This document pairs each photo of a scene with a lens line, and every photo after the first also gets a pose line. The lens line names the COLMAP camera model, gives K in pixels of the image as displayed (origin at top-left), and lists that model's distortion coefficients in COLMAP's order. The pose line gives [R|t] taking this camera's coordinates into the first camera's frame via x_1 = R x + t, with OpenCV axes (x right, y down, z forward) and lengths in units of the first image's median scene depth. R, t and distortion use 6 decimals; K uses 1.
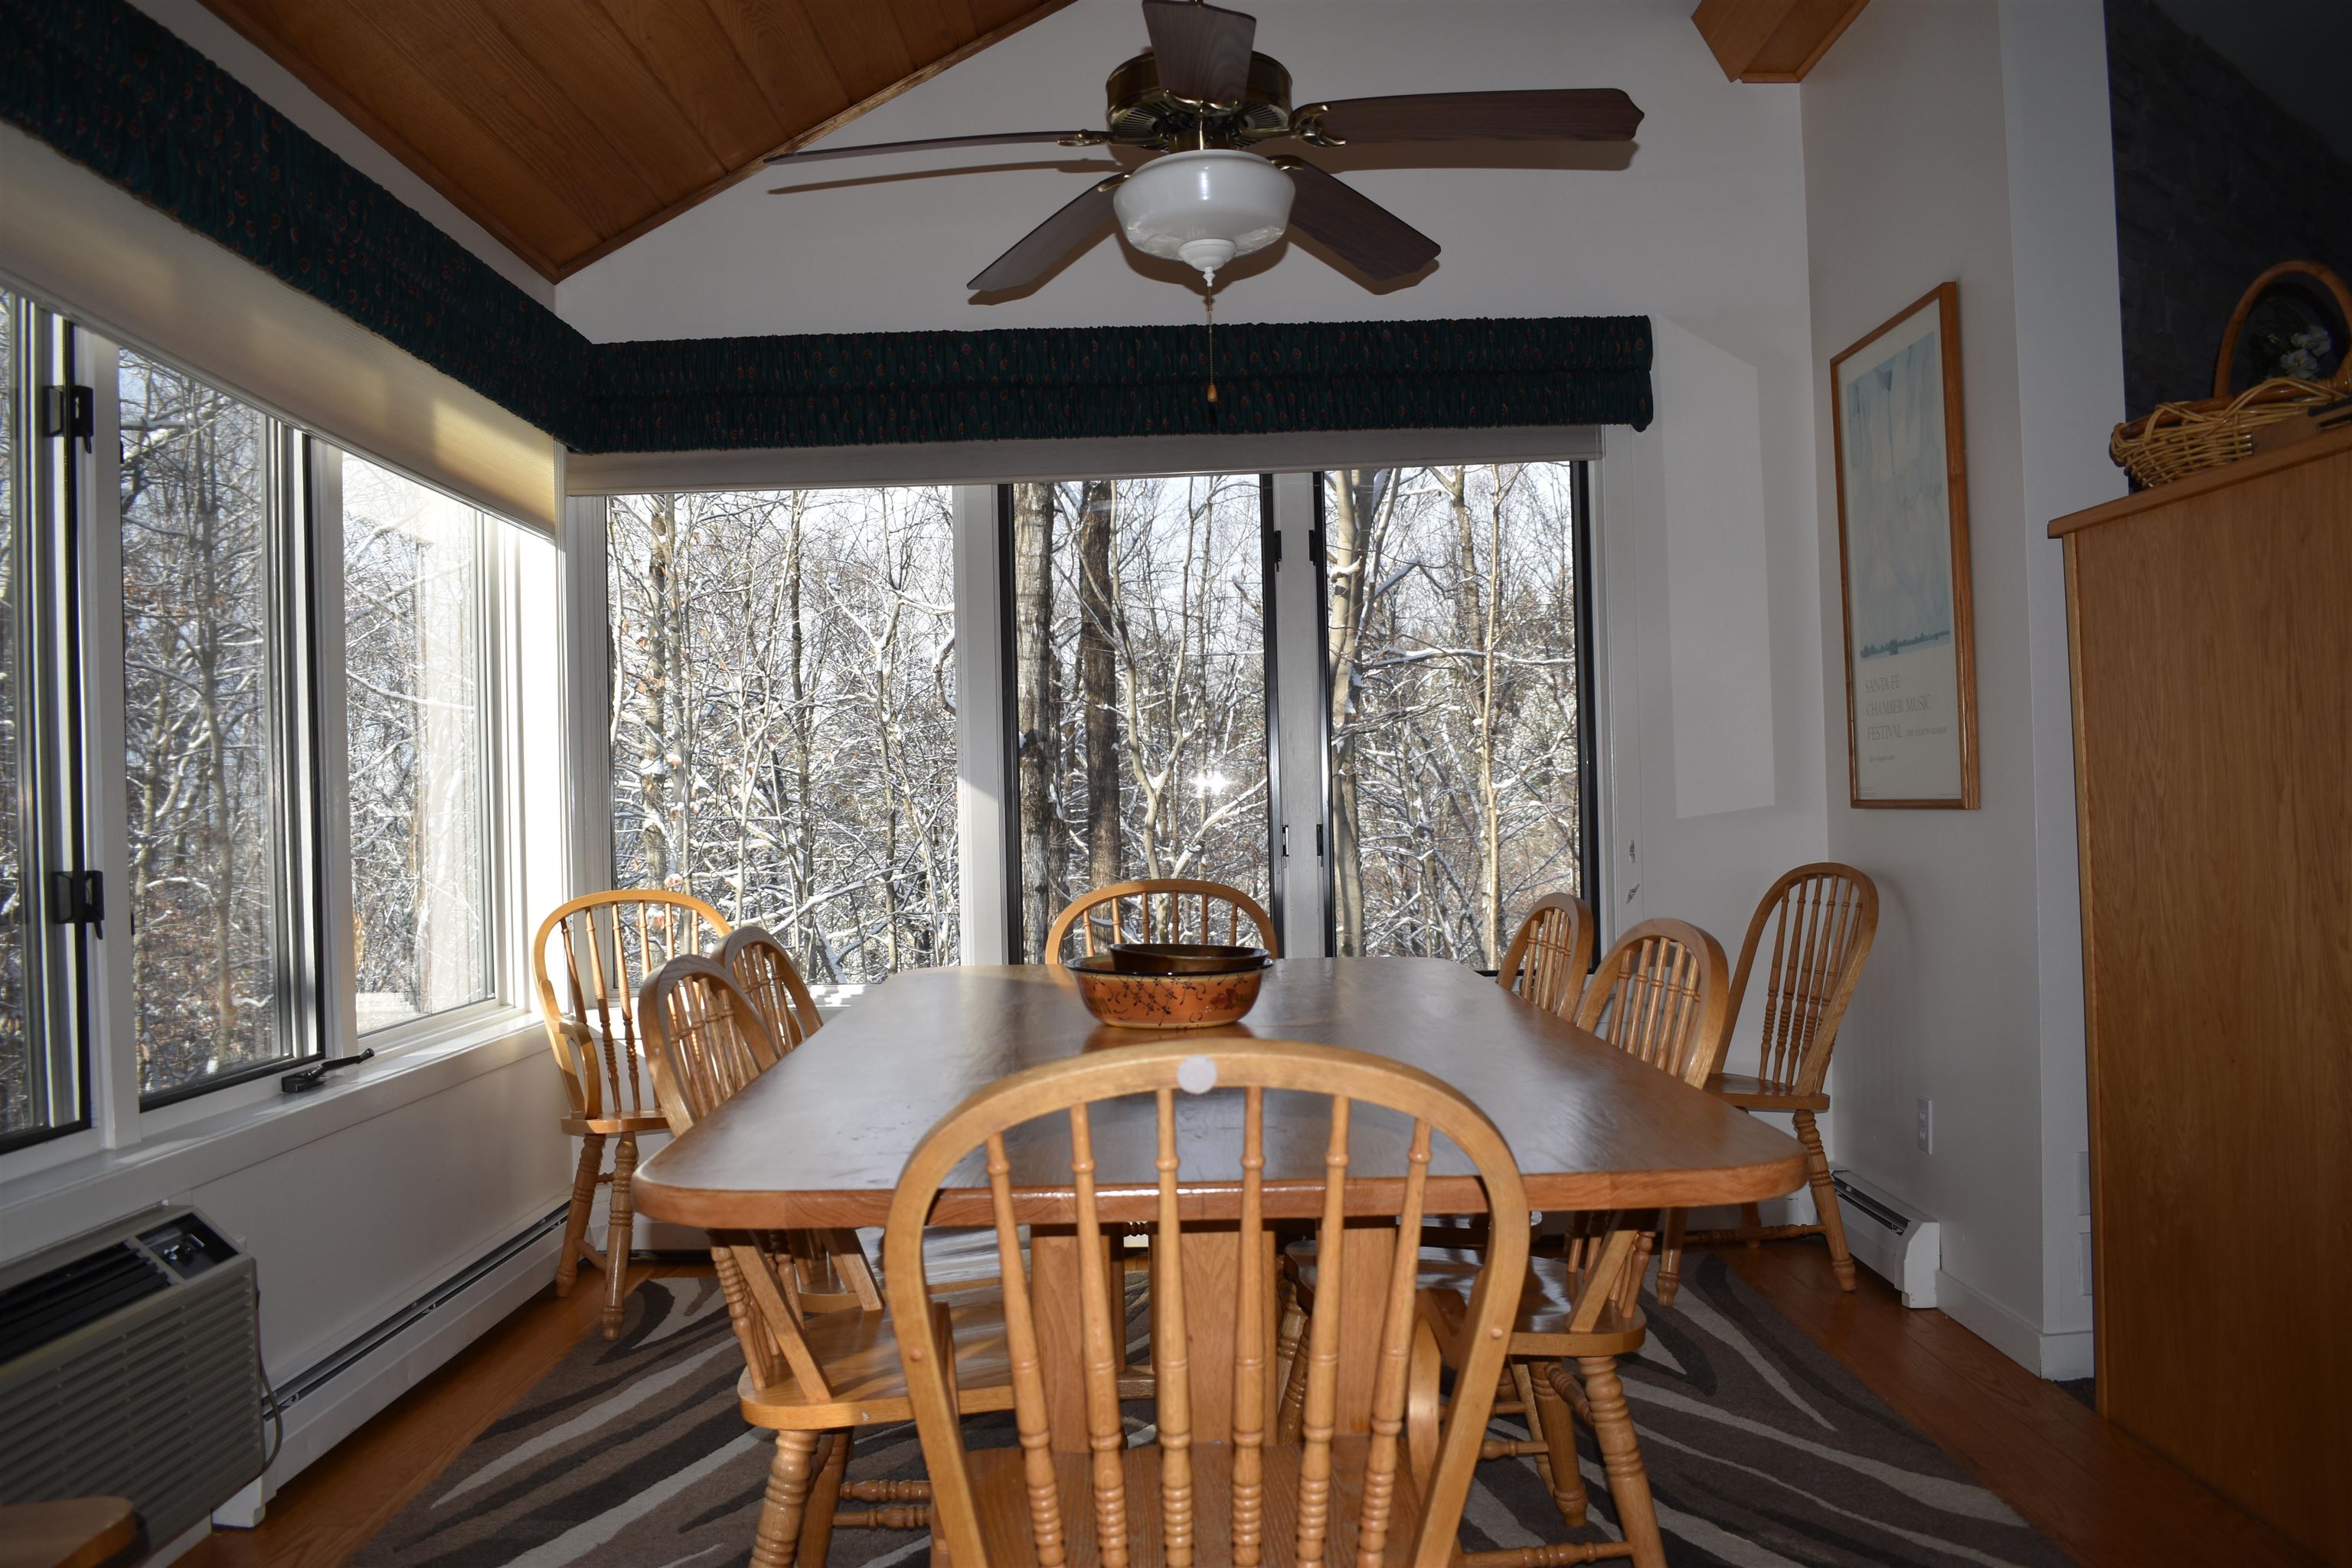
lens RADIAL K [[1914.8, 0, 1168.4], [0, 1914.8, 790.8], [0, 0, 1]] dist [-0.084471, 0.007021]
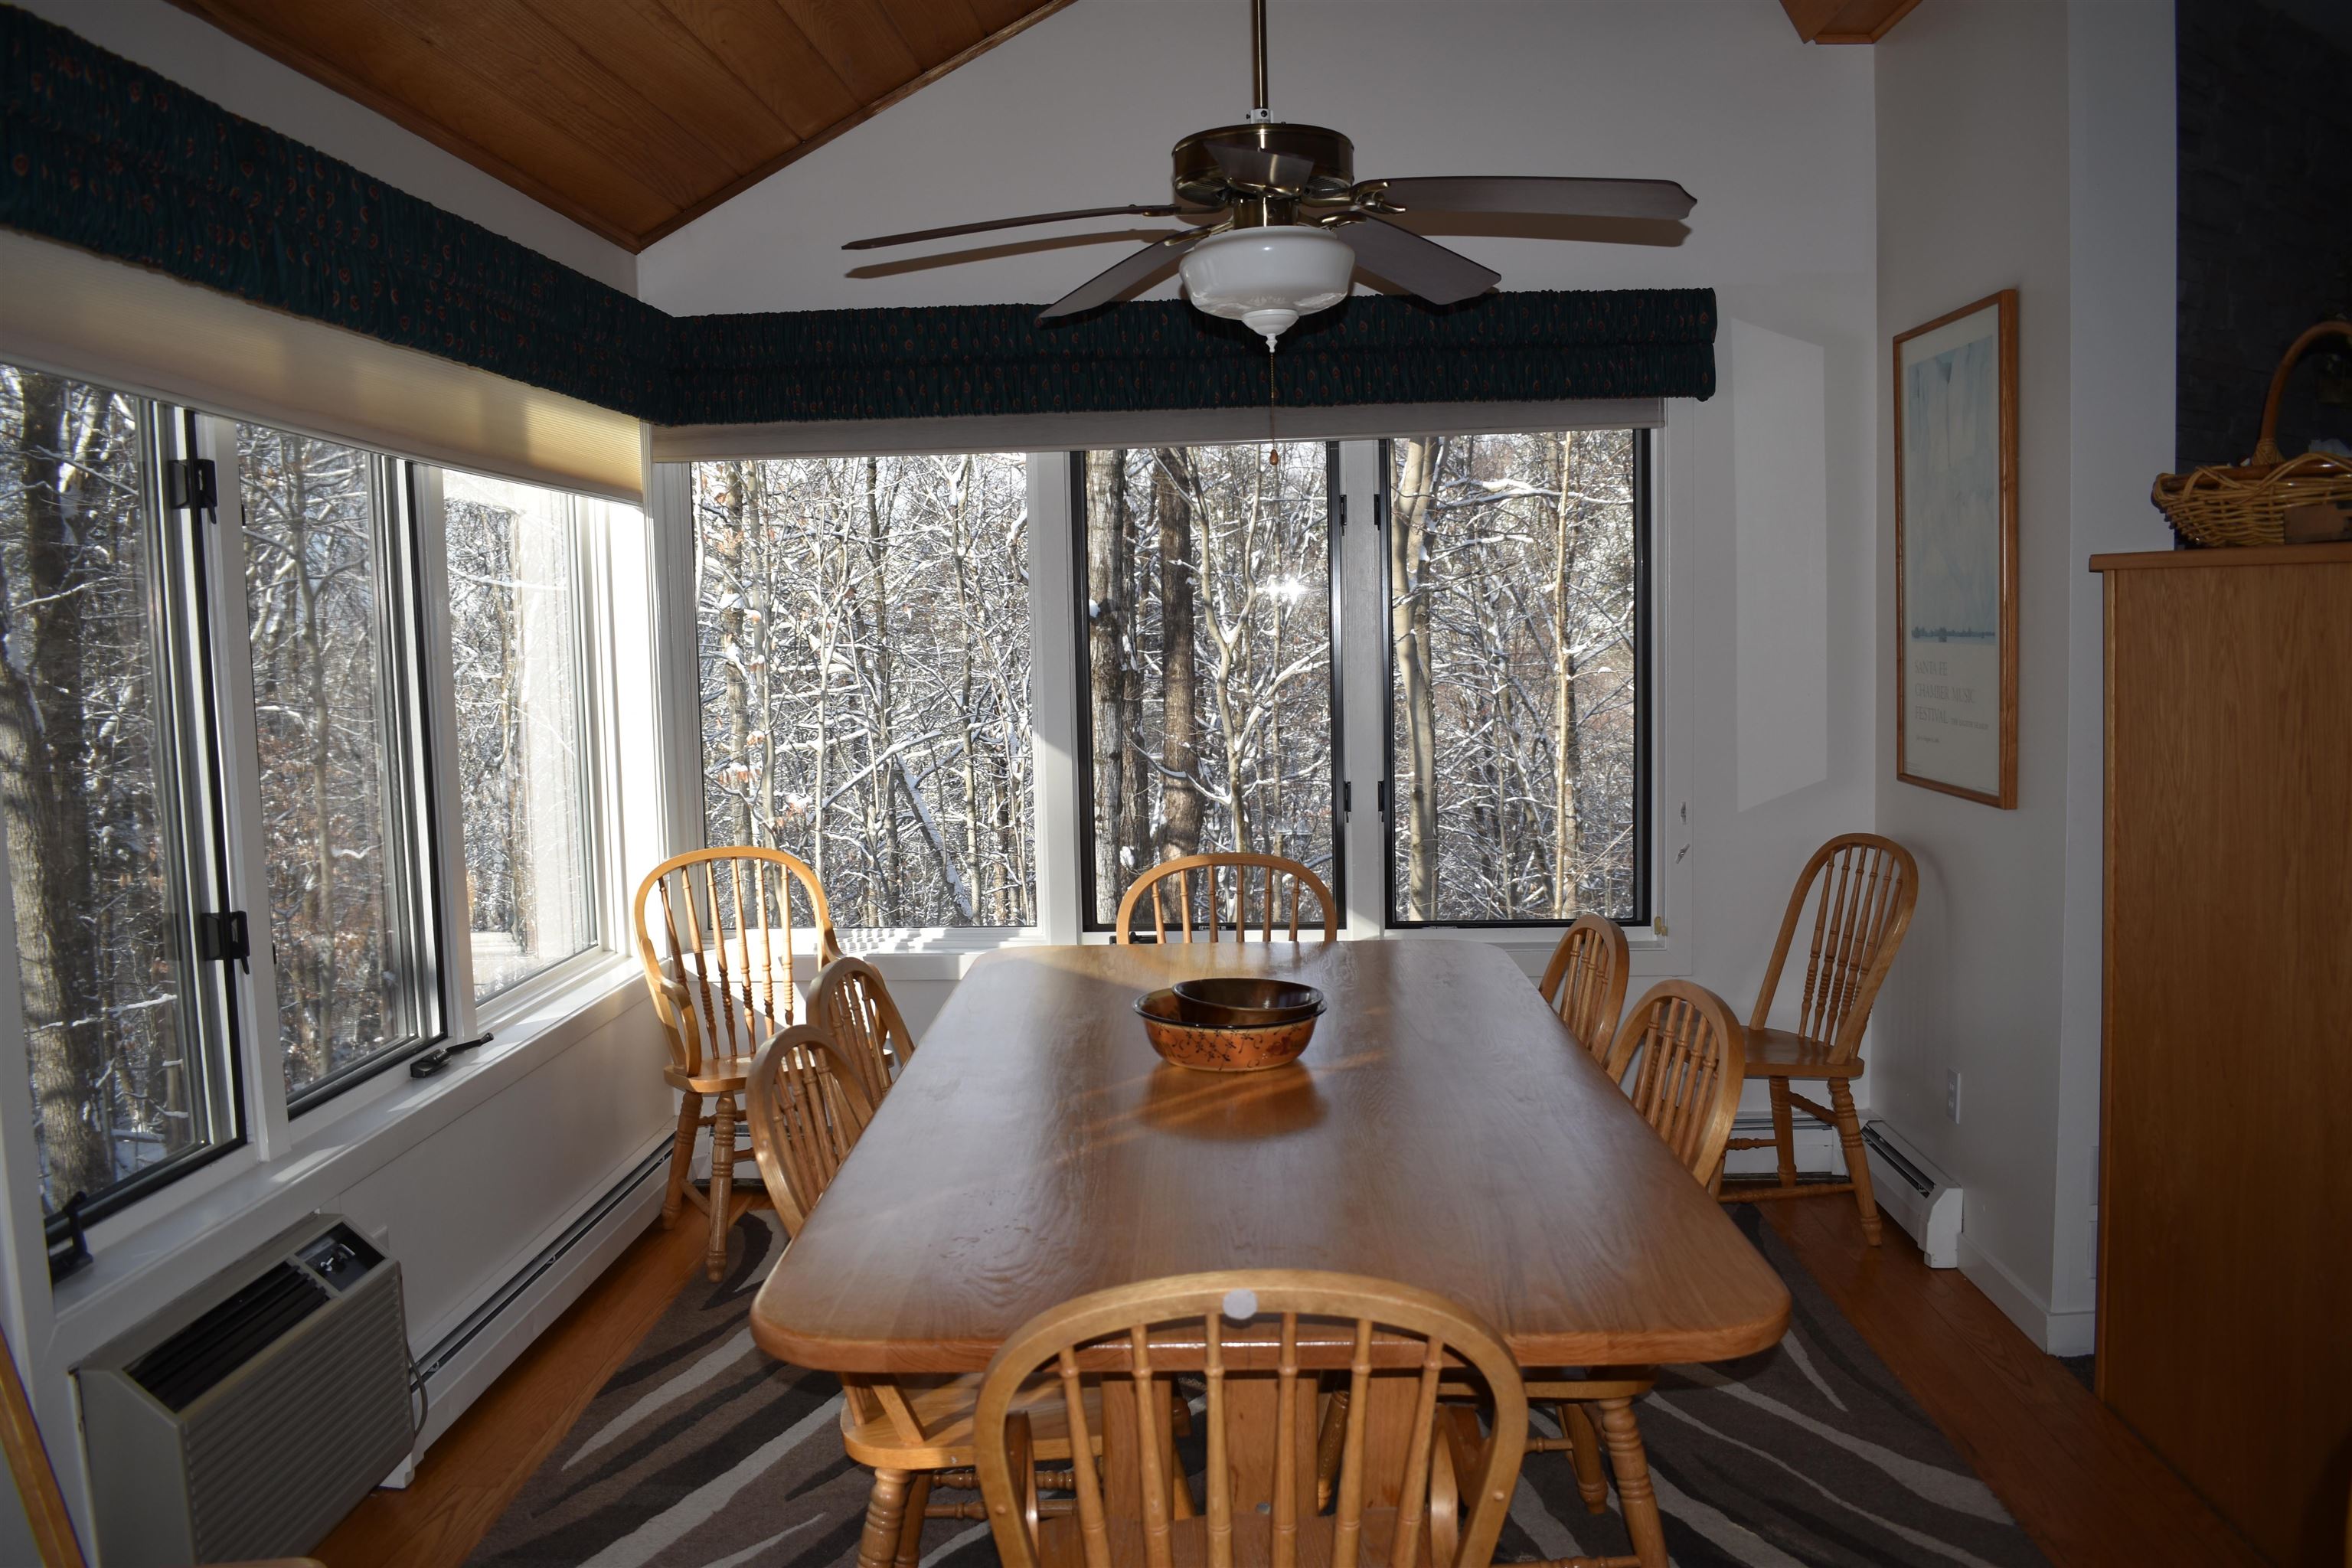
lens RADIAL K [[1914.8, 0, 1168.4], [0, 1914.8, 790.8], [0, 0, 1]] dist [-0.084471, 0.007021]
pose [[0.999226, 0.005252, -0.038975, 0.005420], [-0.001279, 0.994858, 0.101267, -0.102518], [0.039307, -0.101139, 0.994096, -0.043613]]
